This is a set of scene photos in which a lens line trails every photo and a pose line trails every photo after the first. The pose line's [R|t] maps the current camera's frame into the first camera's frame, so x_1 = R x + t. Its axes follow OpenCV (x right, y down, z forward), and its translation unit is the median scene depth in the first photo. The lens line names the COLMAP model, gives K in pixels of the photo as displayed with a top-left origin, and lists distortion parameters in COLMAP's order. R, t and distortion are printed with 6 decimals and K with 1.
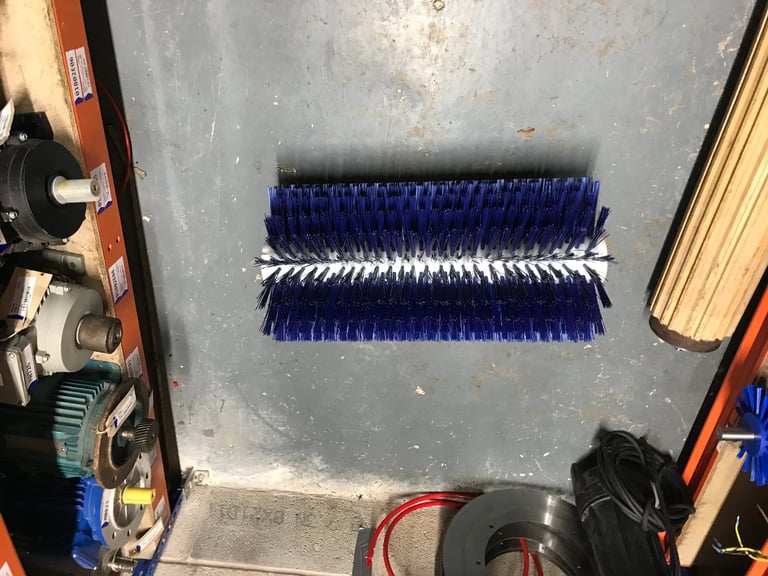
lens RADIAL K [[606.9, 0, 384.0], [0, 606.9, 288.0], [0, 0, 1]] dist [0.008387, -0.012393]
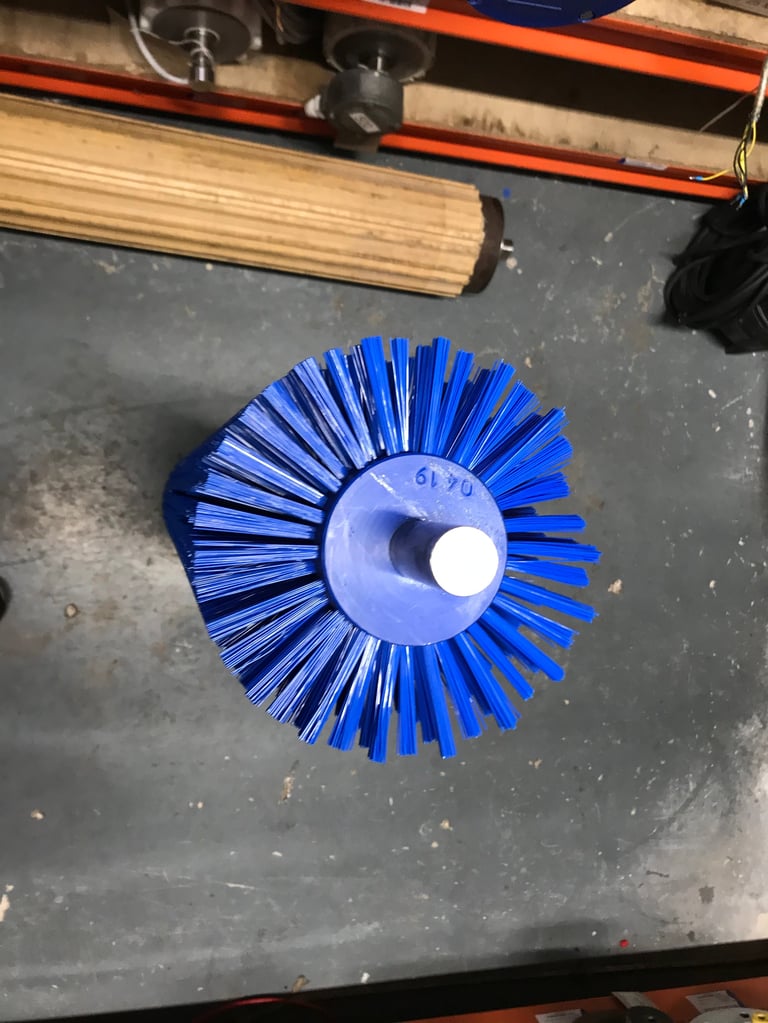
lens RADIAL K [[808.4, 0, 384.0], [0, 808.4, 511.5], [0, 0, 1]] dist [0.008387, -0.012393]
pose [[-0.030373, -0.998582, 0.043718, 0.144904], [0.960145, -0.041307, -0.276432, 0.224656], [0.277846, 0.033580, 0.960038, 0.045550]]
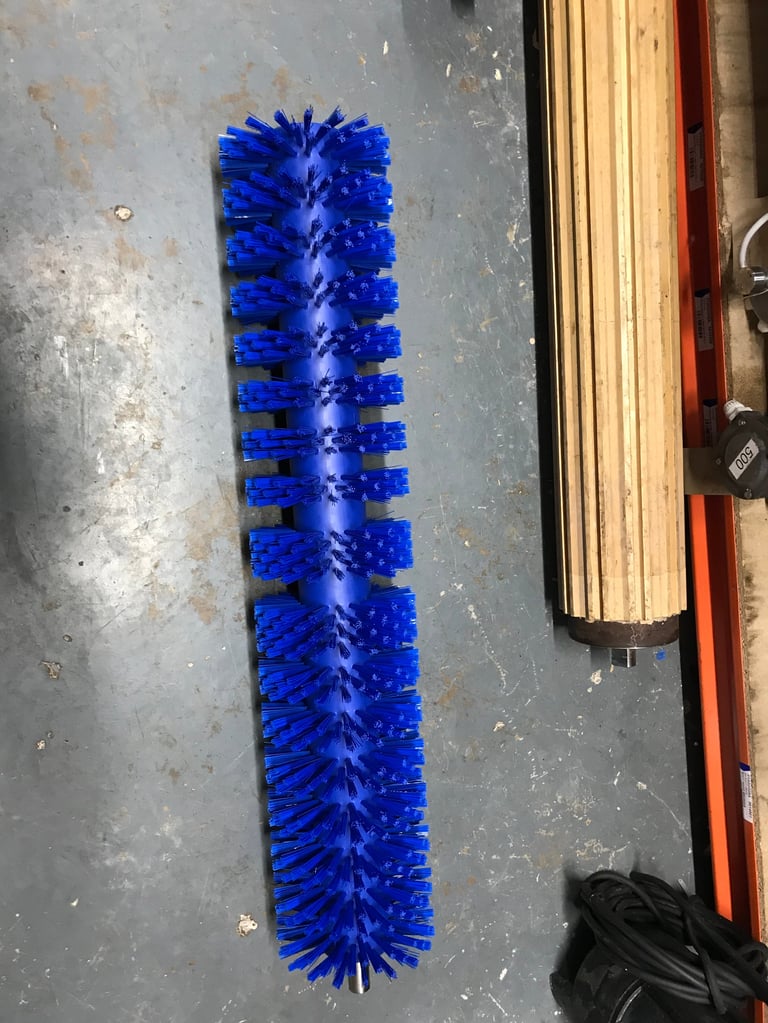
lens RADIAL K [[808.4, 0, 384.0], [0, 808.4, 511.5], [0, 0, 1]] dist [0.008387, -0.012393]
pose [[0.913403, -0.179881, 0.365154, -0.028099], [0.325369, 0.861685, -0.389403, 0.223307], [-0.244602, 0.474491, 0.845593, 0.293451]]
